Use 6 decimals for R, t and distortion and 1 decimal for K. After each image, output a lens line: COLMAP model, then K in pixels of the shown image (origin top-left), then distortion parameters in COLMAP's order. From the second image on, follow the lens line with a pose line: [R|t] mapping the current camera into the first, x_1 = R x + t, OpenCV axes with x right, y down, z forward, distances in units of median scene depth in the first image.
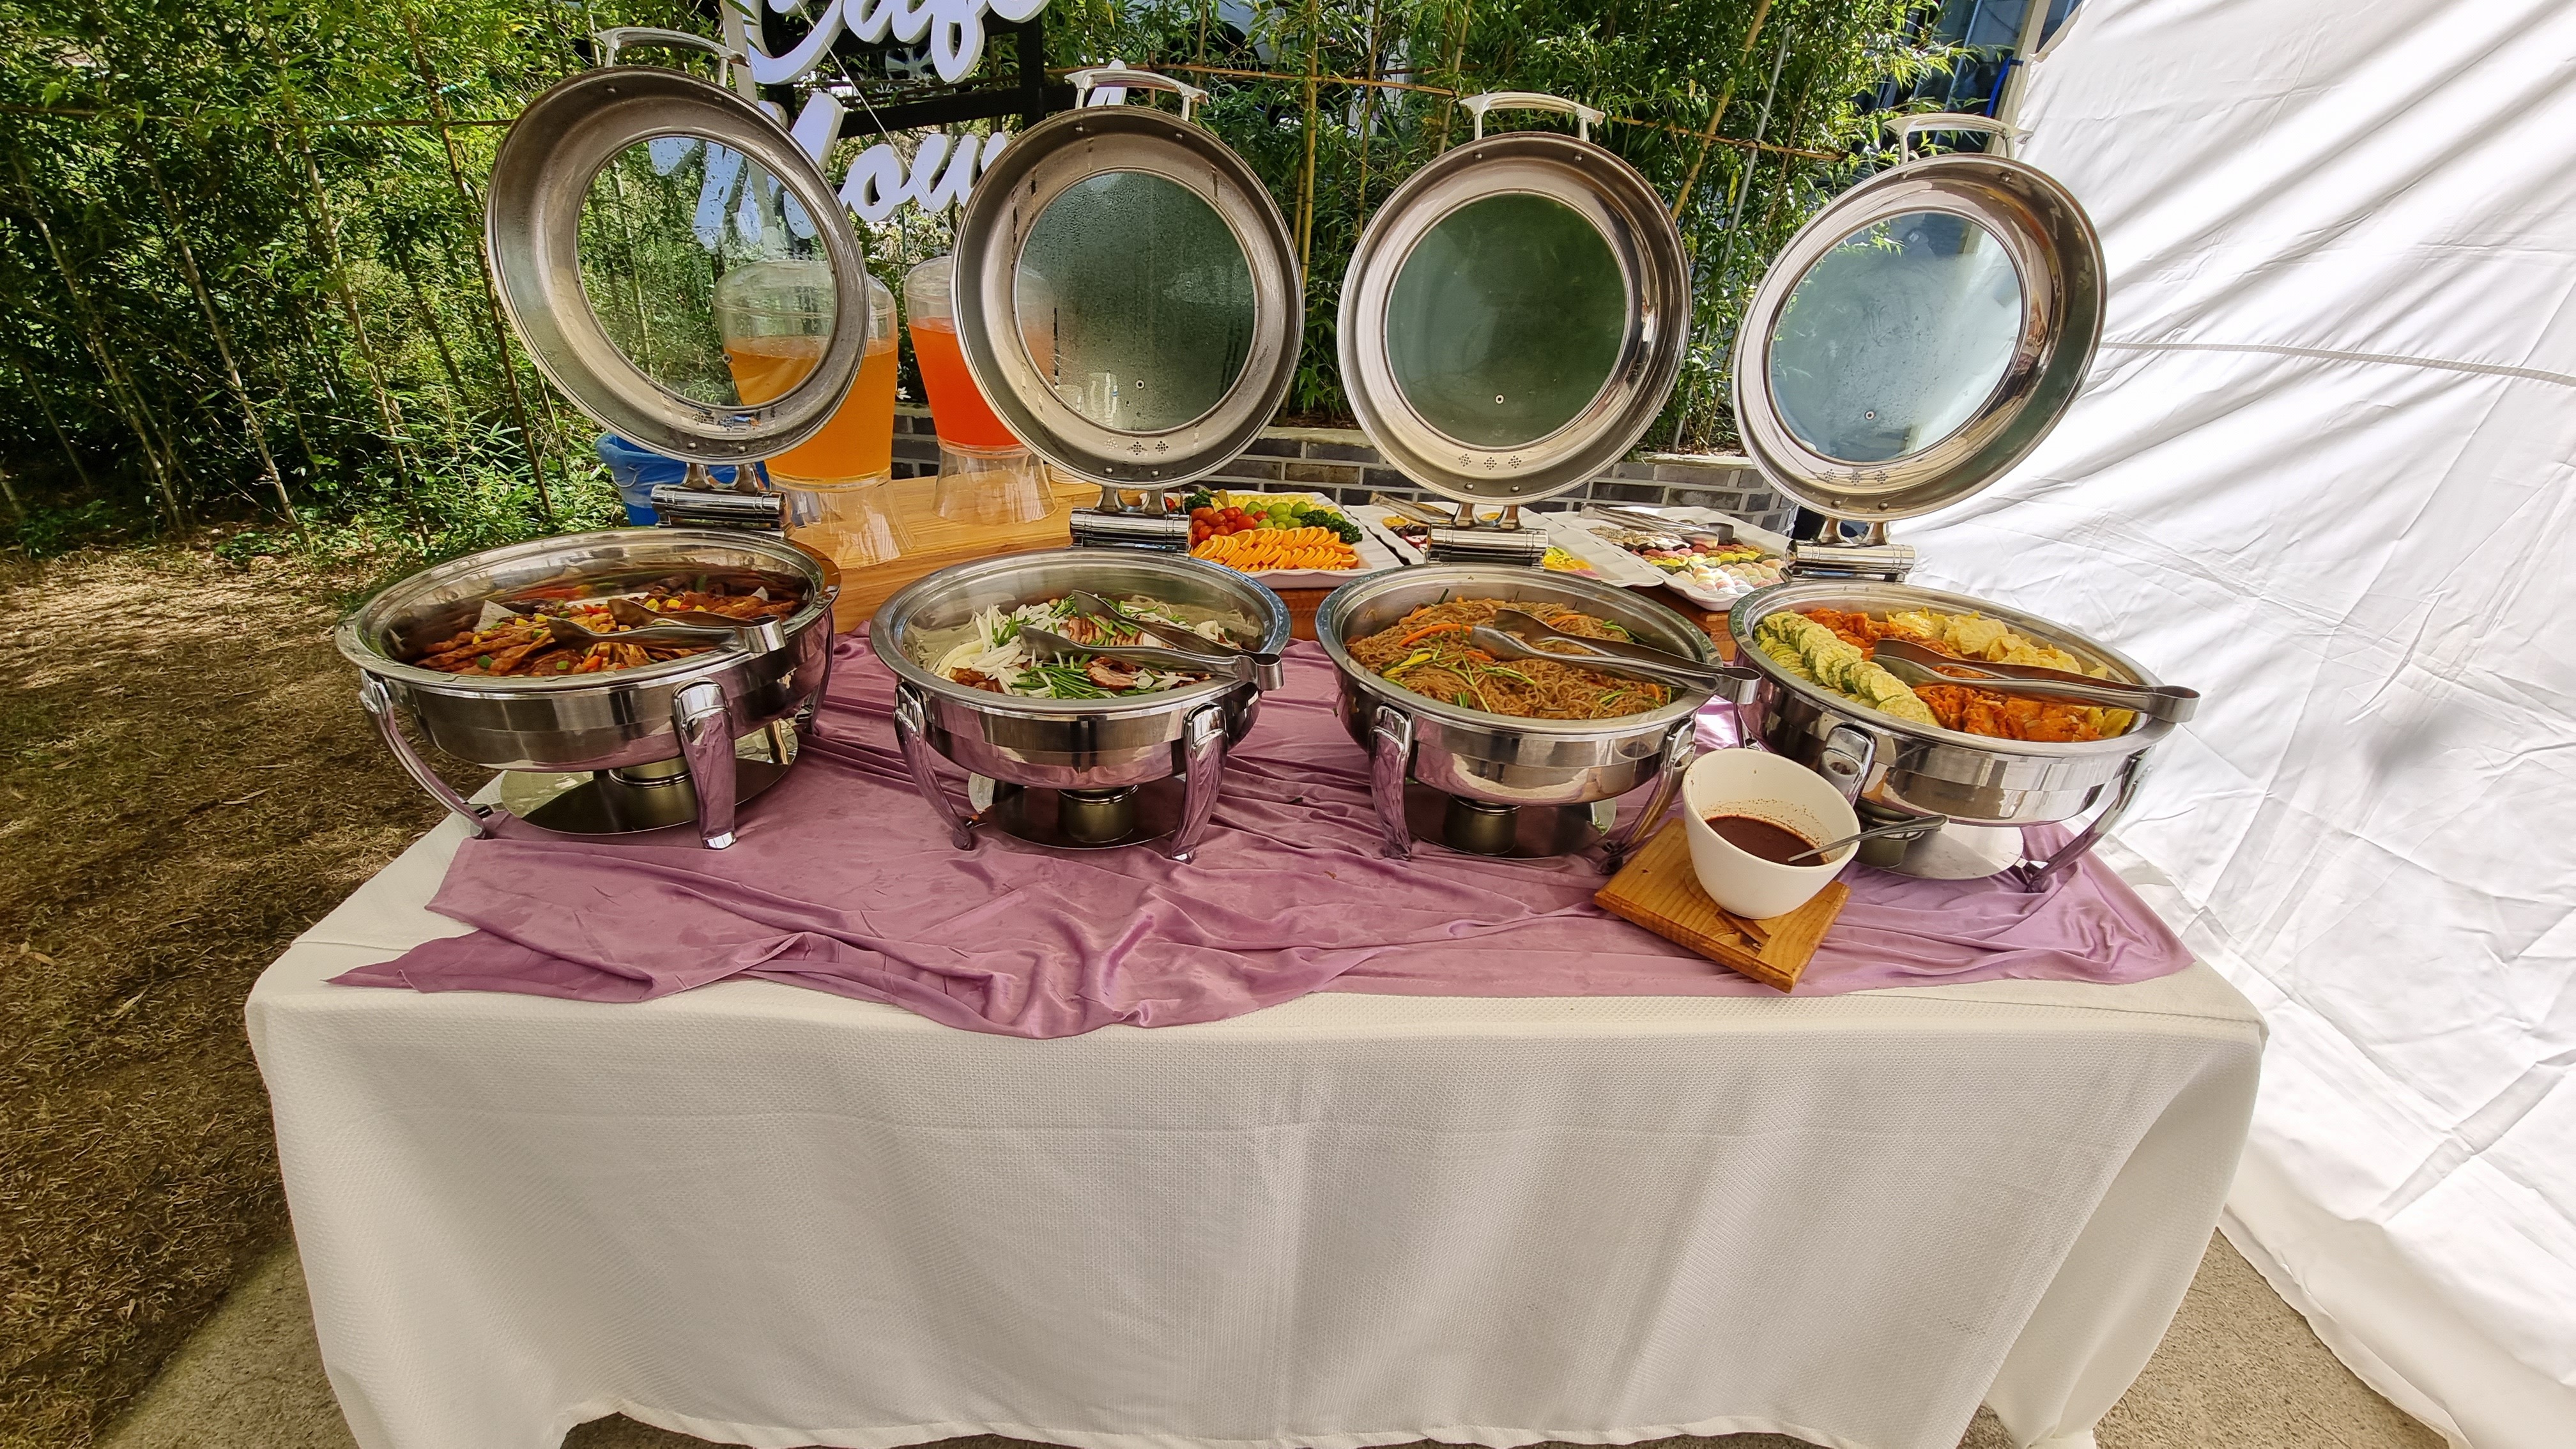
lens RADIAL K [[1051.3, 0, 1306.3], [0, 1051.3, 721.9], [0, 0, 1]] dist [-0.005968, 0.003267]
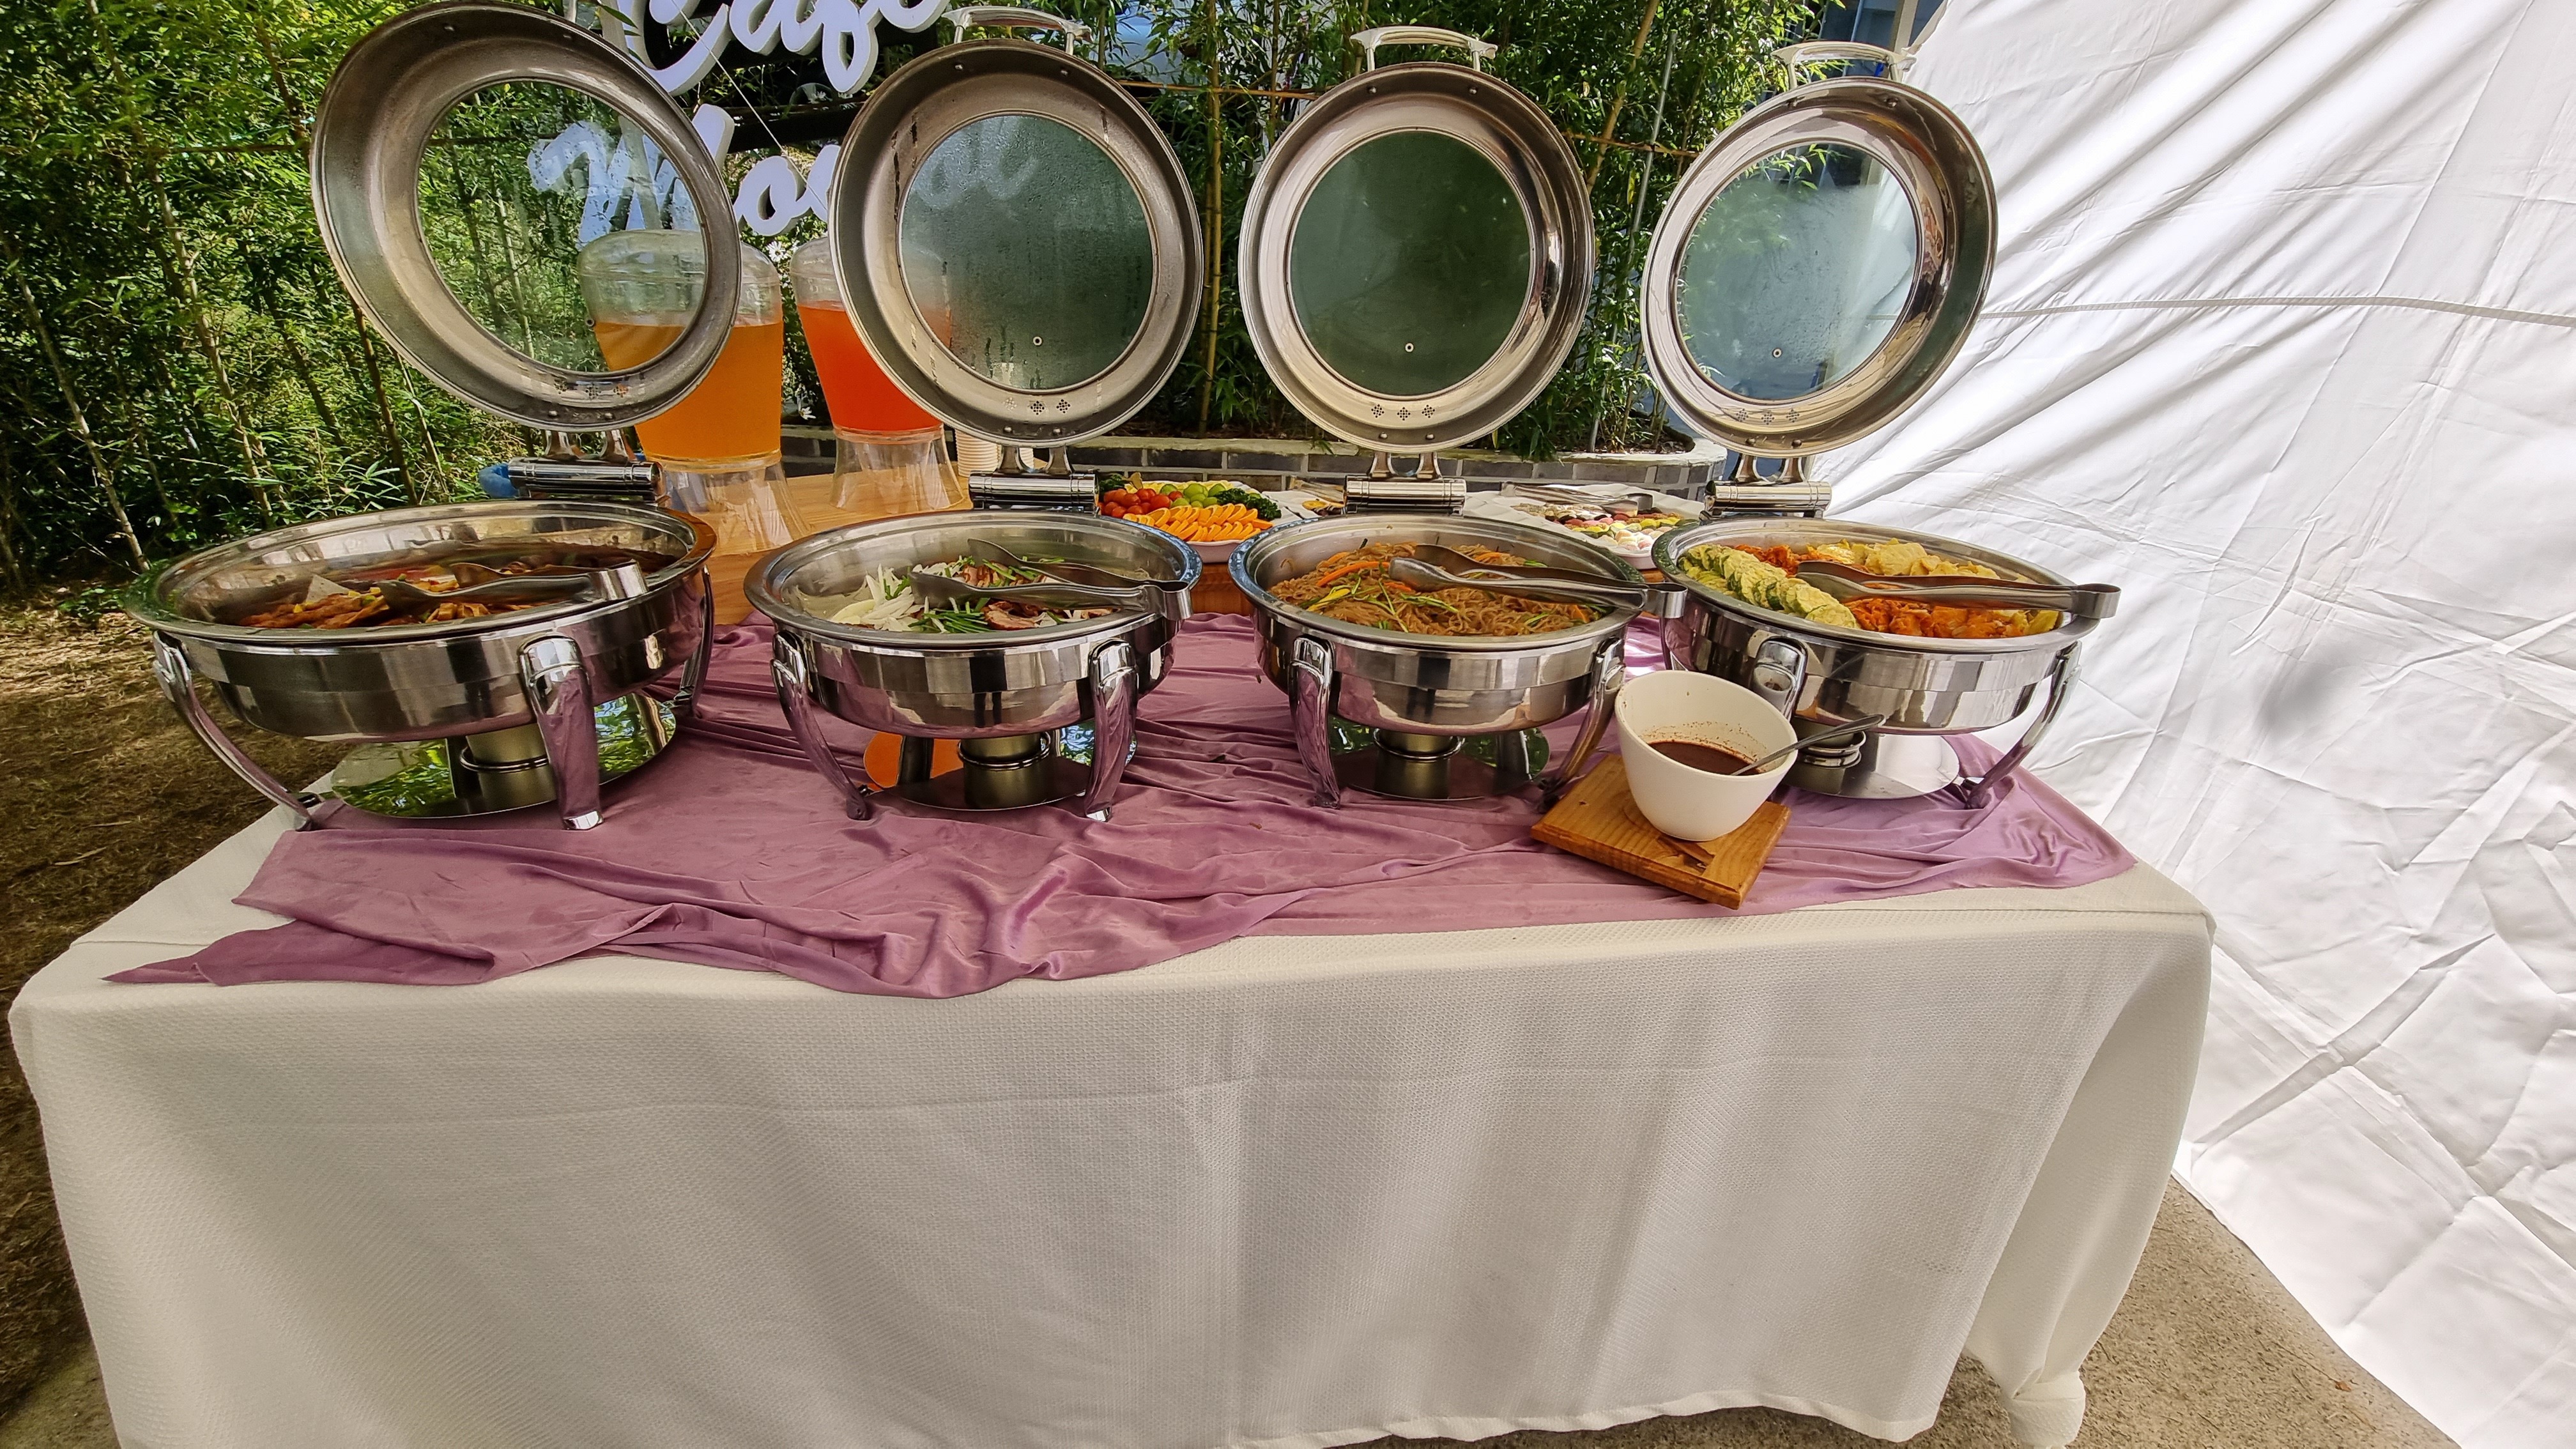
lens RADIAL K [[1044.8, 0, 1308.5], [0, 1044.8, 730.8], [0, 0, 1]] dist [0.000494, -0.001983]
pose [[0.997243, -0.047637, 0.056902, 0.020446], [0.050091, 0.997840, -0.042508, 0.101361], [-0.054754, 0.045241, 0.997474, 0.055369]]
